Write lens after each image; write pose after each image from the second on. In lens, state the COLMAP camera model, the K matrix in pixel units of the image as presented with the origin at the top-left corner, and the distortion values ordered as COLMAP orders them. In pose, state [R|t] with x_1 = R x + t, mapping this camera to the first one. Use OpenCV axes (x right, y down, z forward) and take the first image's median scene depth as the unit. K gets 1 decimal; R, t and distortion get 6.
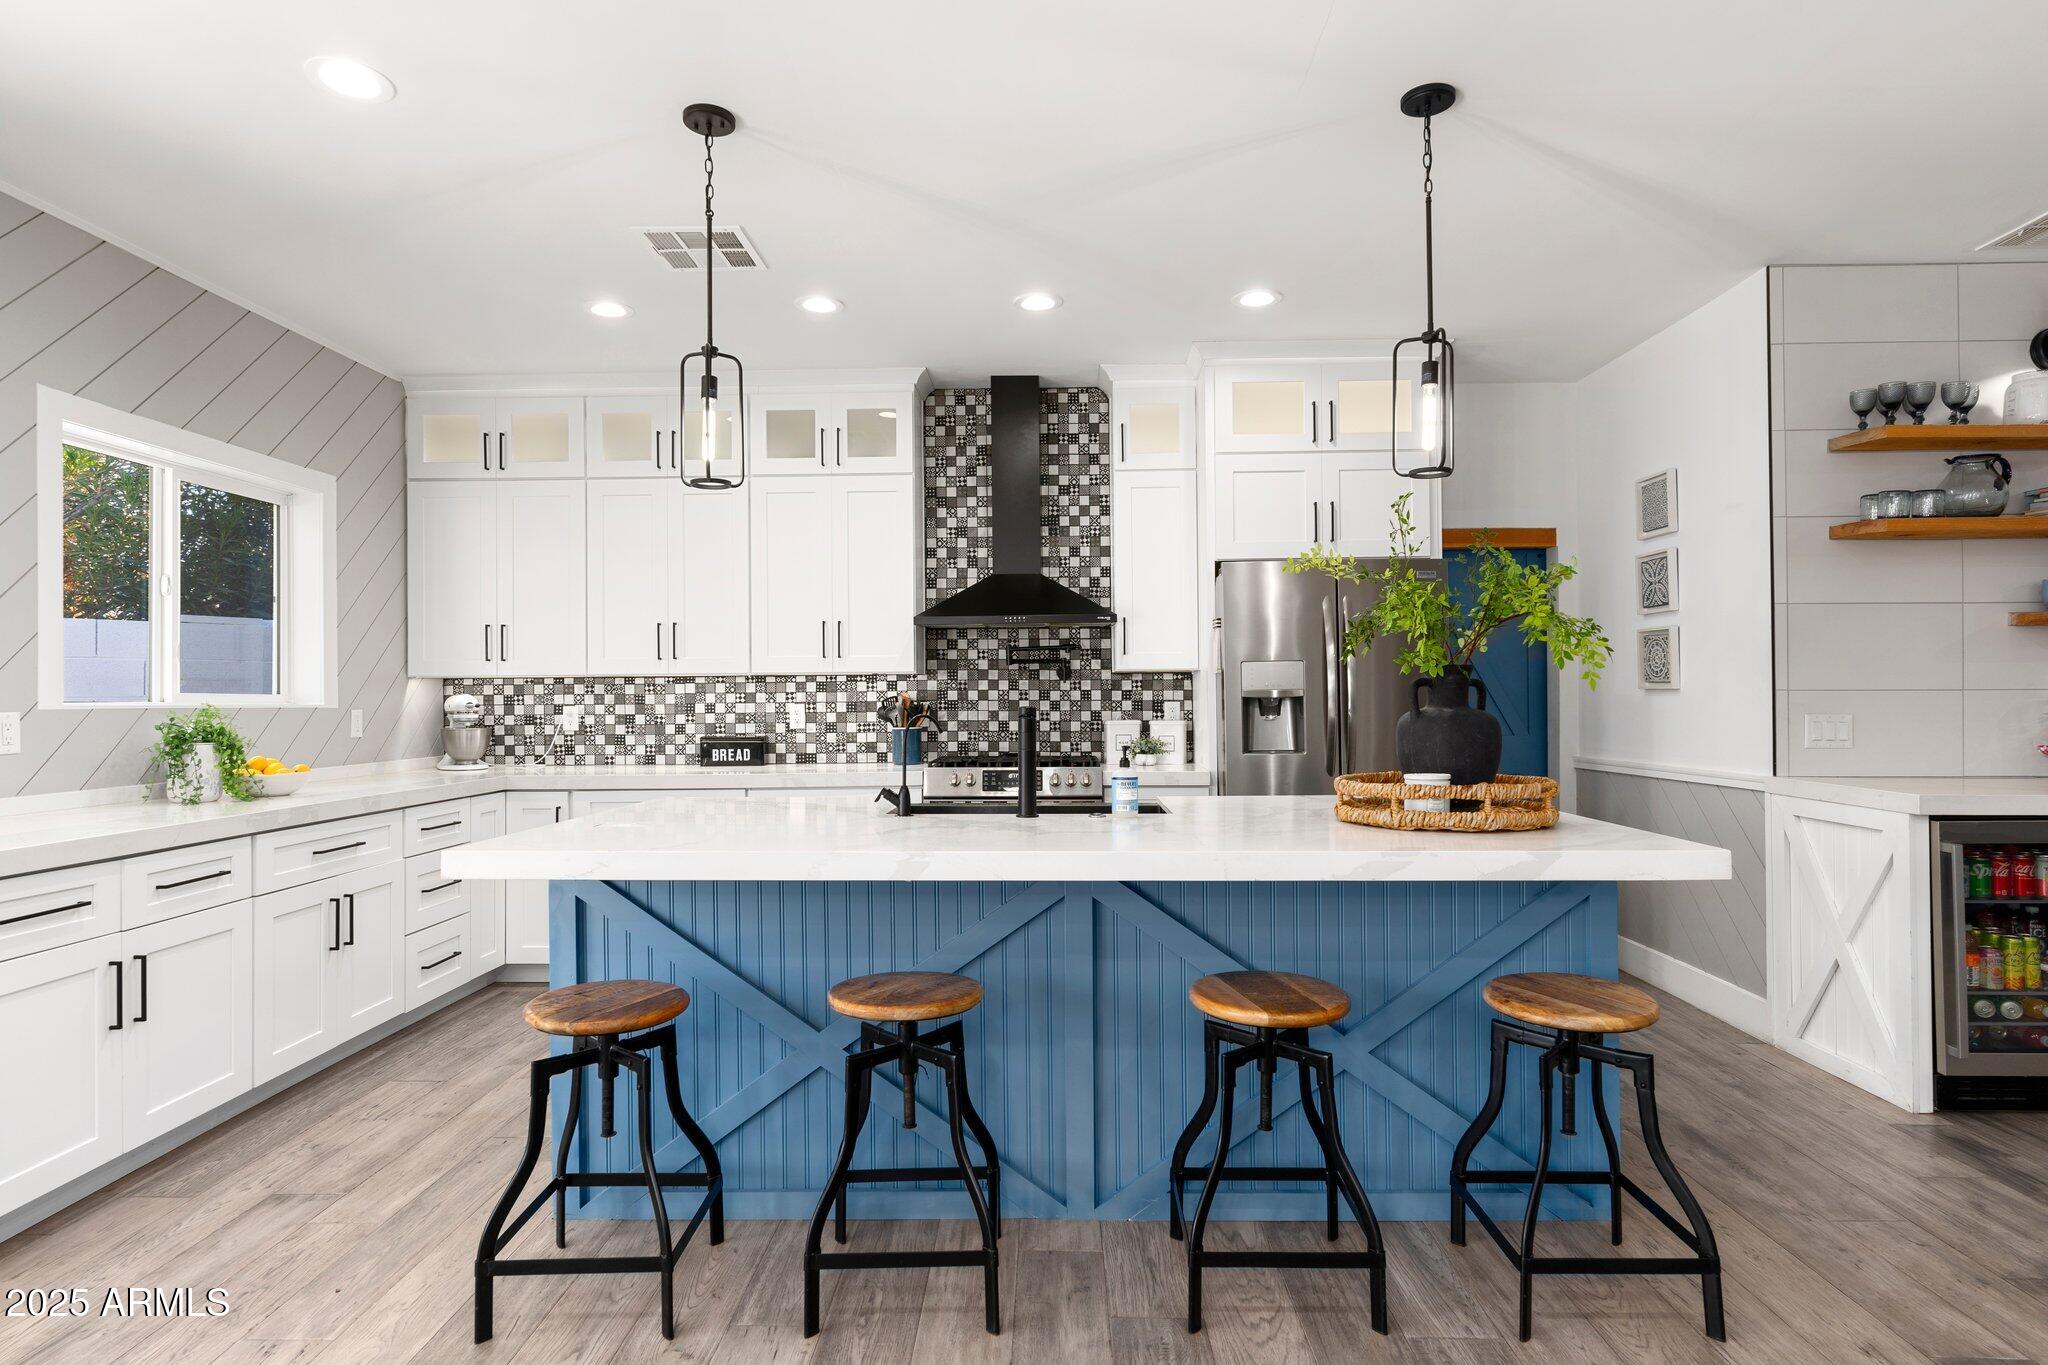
lens RADIAL K [[1081.0, 0, 1030.0], [0, 1081.0, 691.9], [0, 0, 1]] dist [-0.003206, 0.001622]
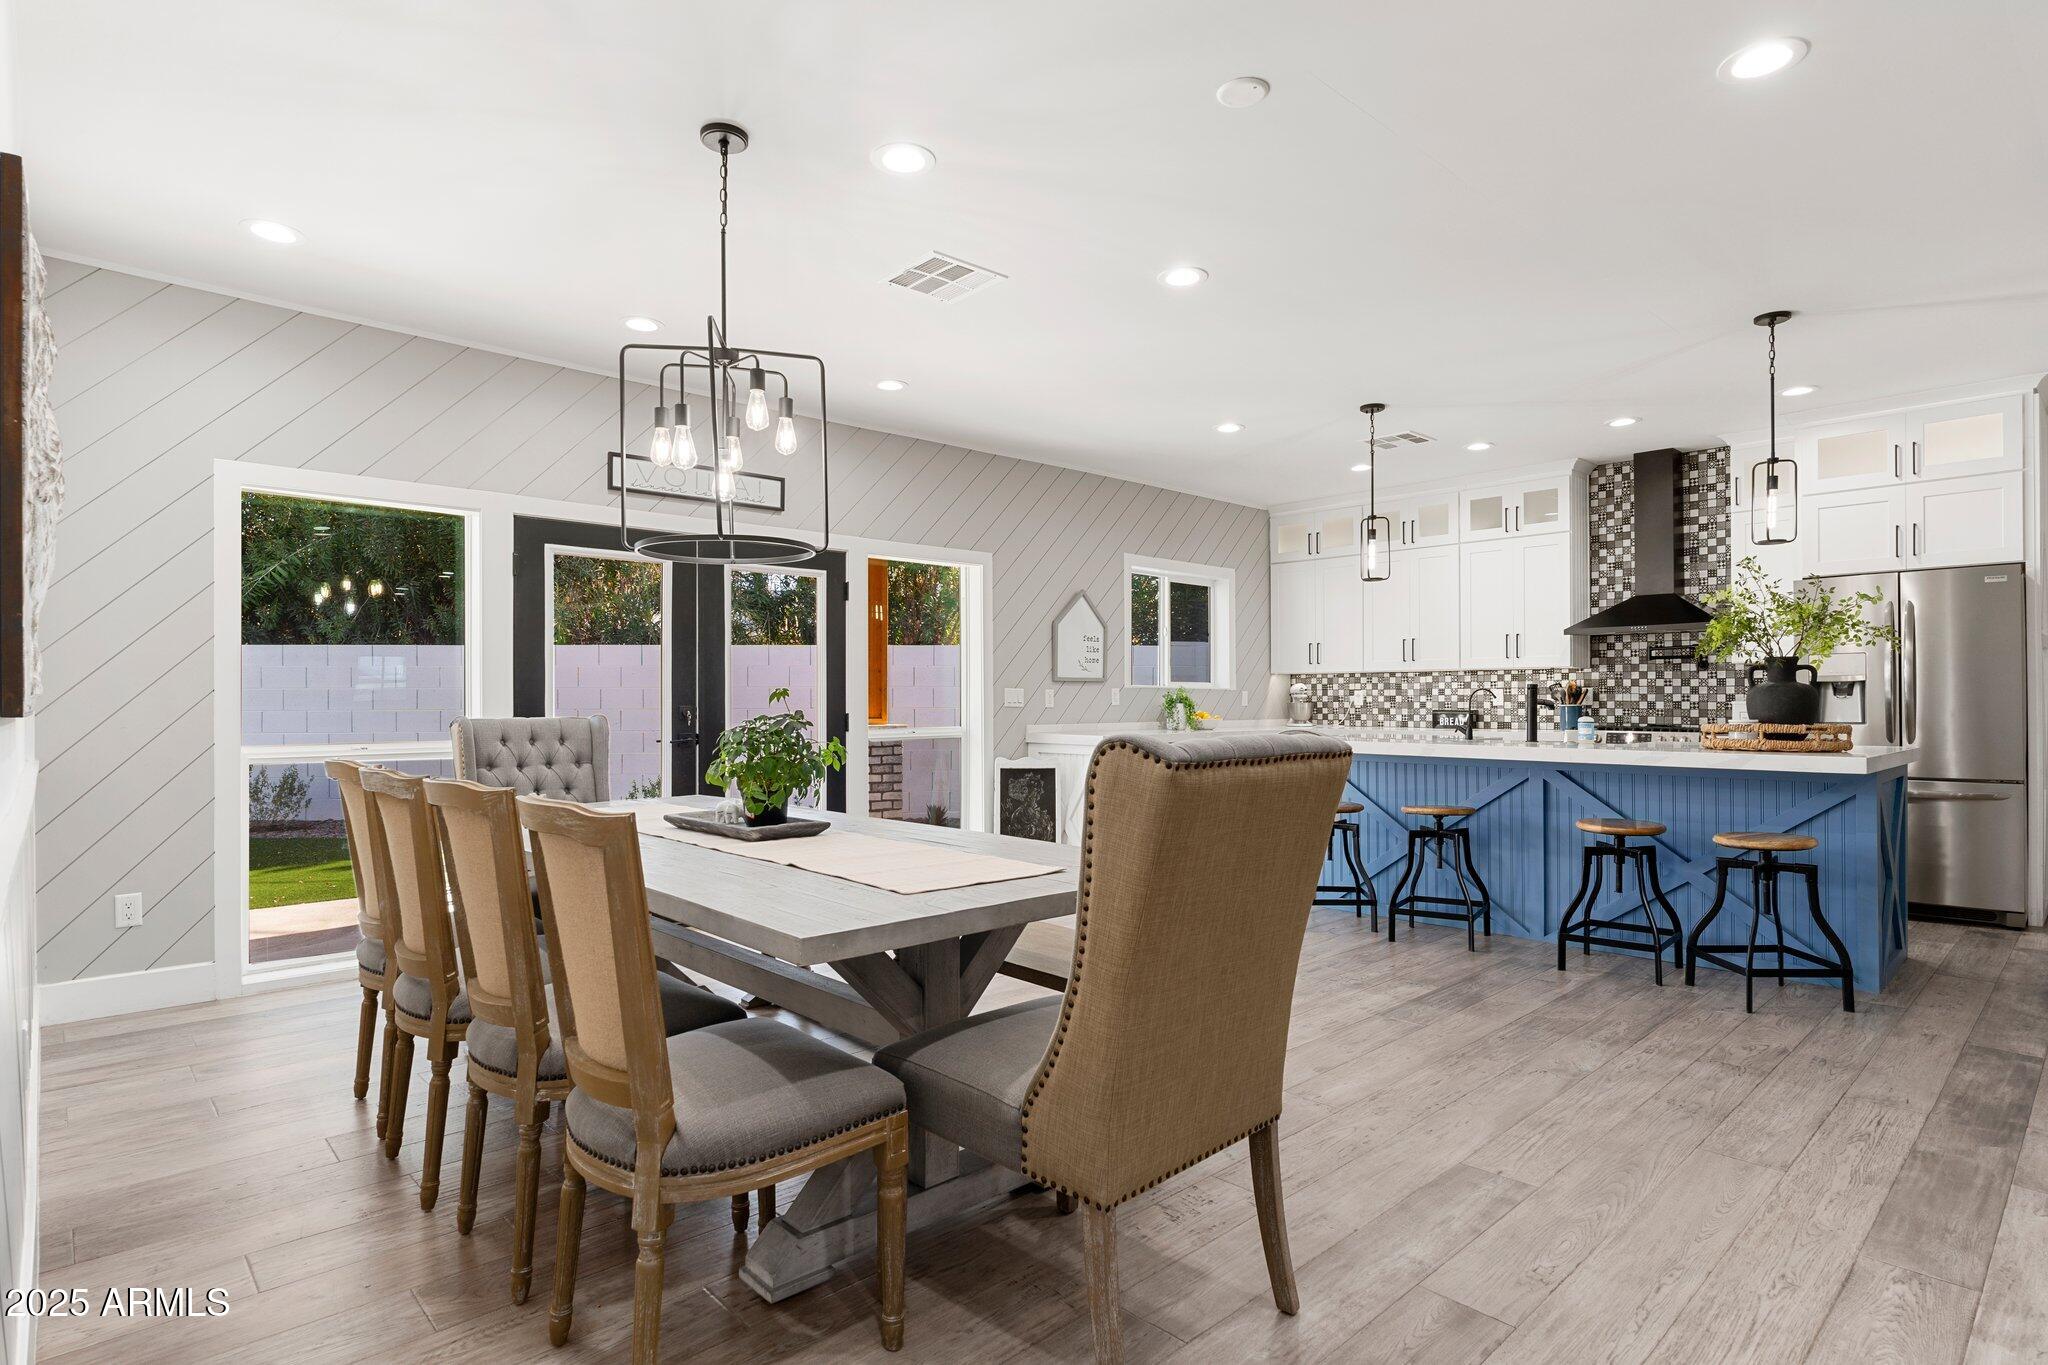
lens RADIAL K [[1081.0, 0, 1018.9], [0, 1081.0, 697.1], [0, 0, 1]] dist [-0.003206, 0.001622]
pose [[0.699426, 0.004875, -0.714688, 0.391212], [-0.001790, 0.999986, 0.005069, 0.015907], [0.714703, -0.002266, 0.699425, -0.523398]]
